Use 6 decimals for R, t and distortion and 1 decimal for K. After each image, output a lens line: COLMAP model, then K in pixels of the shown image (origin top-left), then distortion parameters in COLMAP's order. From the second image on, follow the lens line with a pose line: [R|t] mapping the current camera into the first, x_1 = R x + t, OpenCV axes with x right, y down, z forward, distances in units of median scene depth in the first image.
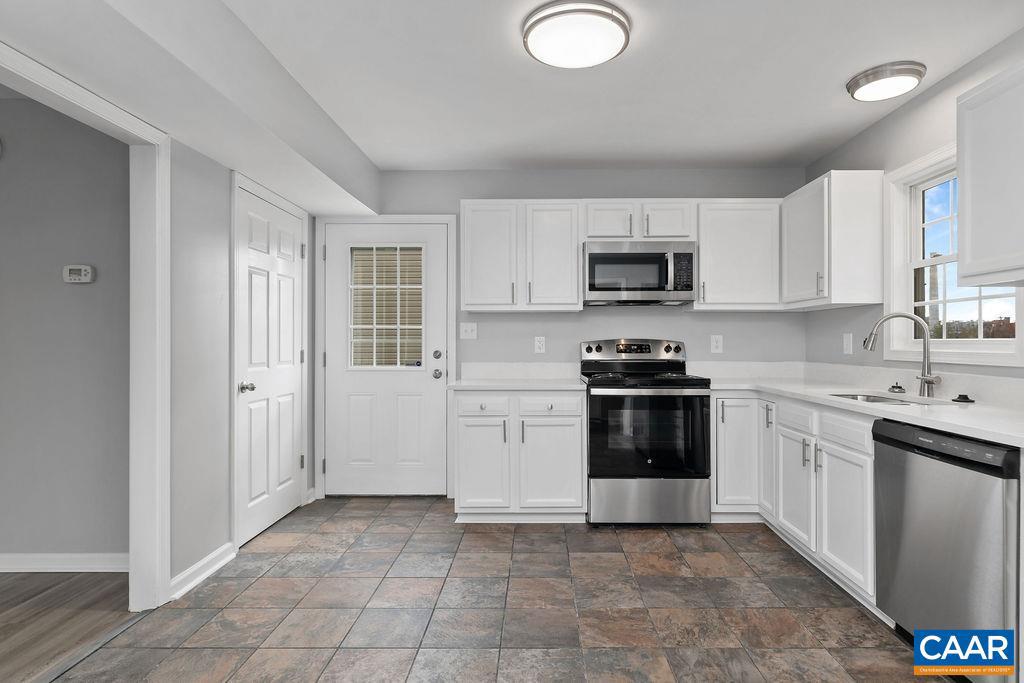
lens RADIAL K [[537.8, 0, 533.8], [0, 537.8, 341.4], [0, 0, 1]] dist [-0.002842, -0.000303]
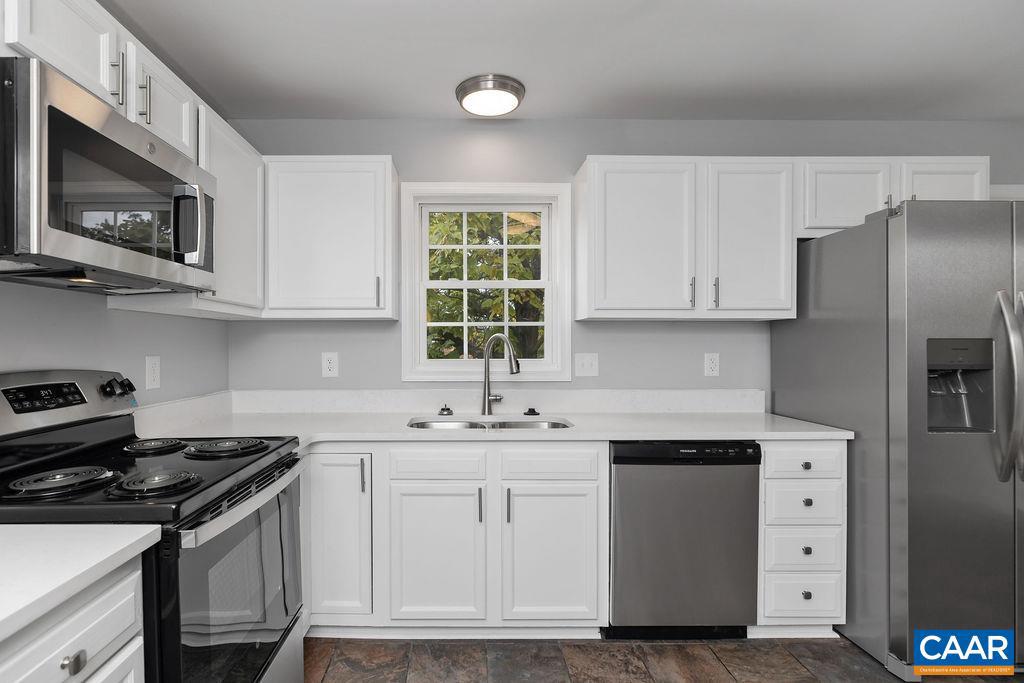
lens RADIAL K [[508.6, 0, 456.7], [0, 508.6, 351.9], [0, 0, 1]] dist [-0.001291, -0.000369]
pose [[-0.004011, -0.015436, 0.999873, -0.187404], [0.002259, 0.999878, 0.015445, -0.025044], [-0.999989, 0.002320, -0.003976, 0.762073]]
